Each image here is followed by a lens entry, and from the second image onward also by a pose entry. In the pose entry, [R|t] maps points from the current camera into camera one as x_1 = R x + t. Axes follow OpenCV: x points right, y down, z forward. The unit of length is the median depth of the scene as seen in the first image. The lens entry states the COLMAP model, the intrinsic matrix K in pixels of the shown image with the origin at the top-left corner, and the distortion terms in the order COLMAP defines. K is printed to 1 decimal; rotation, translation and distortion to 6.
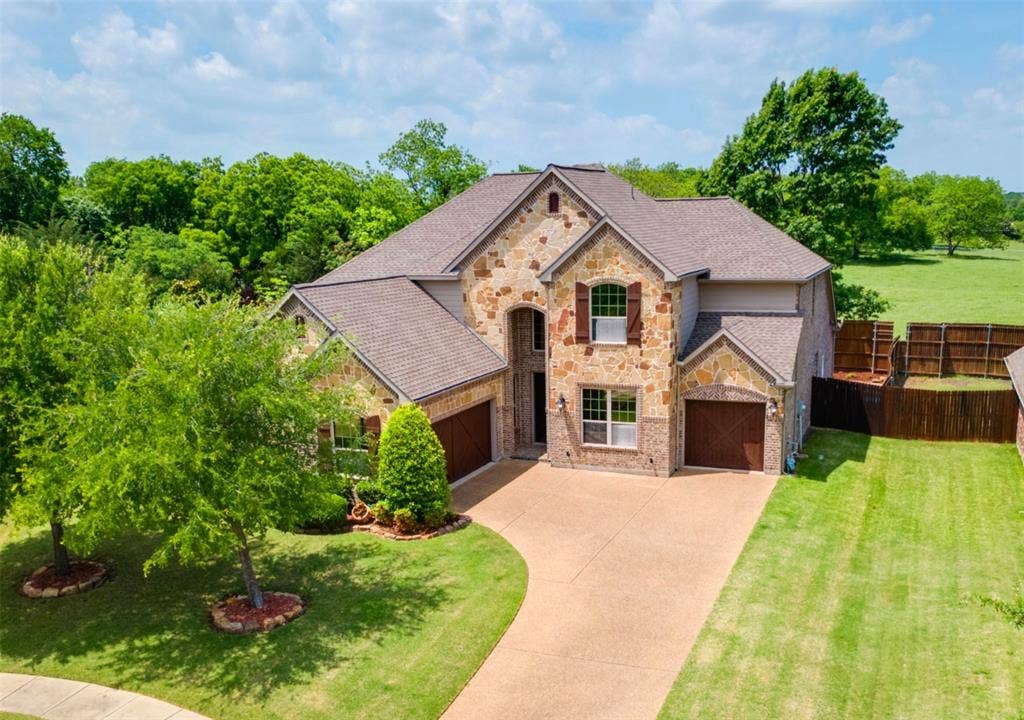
lens RADIAL K [[959.1, 0, 521.0], [0, 959.1, 360.1], [0, 0, 1]] dist [0.010509, 0.003128]
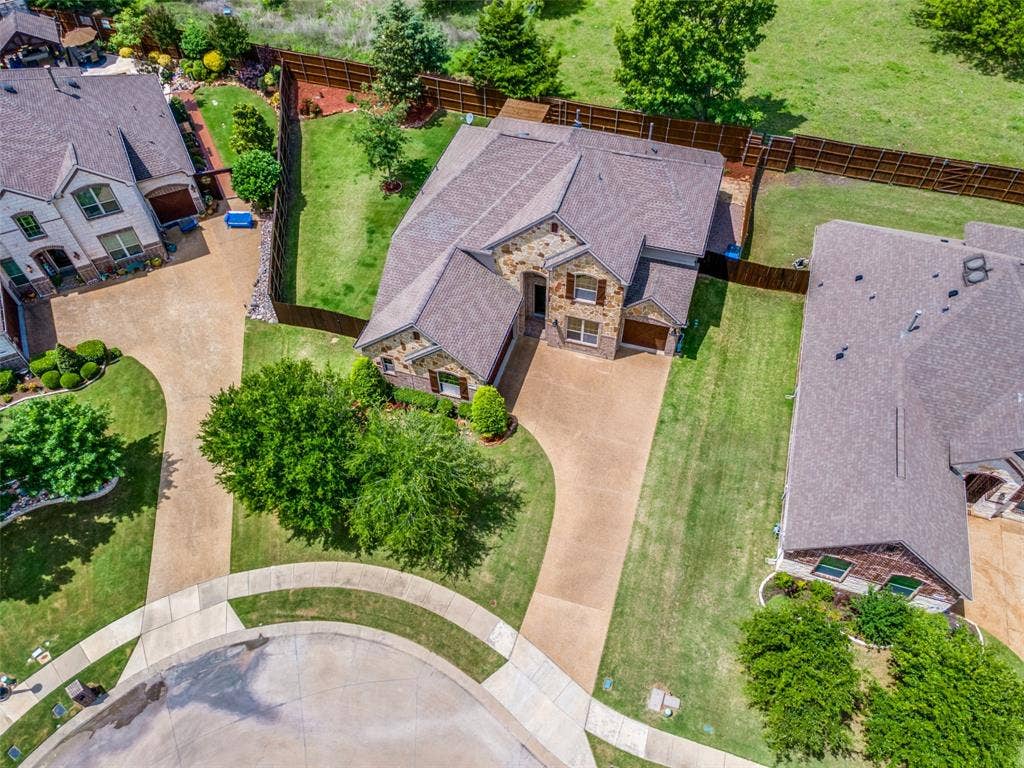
lens RADIAL K [[783.0, 0, 512.0], [0, 783.0, 384.0], [0, 0, 1]] dist [-0.003326, -0.001998]
pose [[0.994859, -0.076335, 0.066544, -0.146509], [0.013556, 0.751582, 0.659500, -0.849690], [-0.100356, -0.655208, 0.748753, -0.143506]]
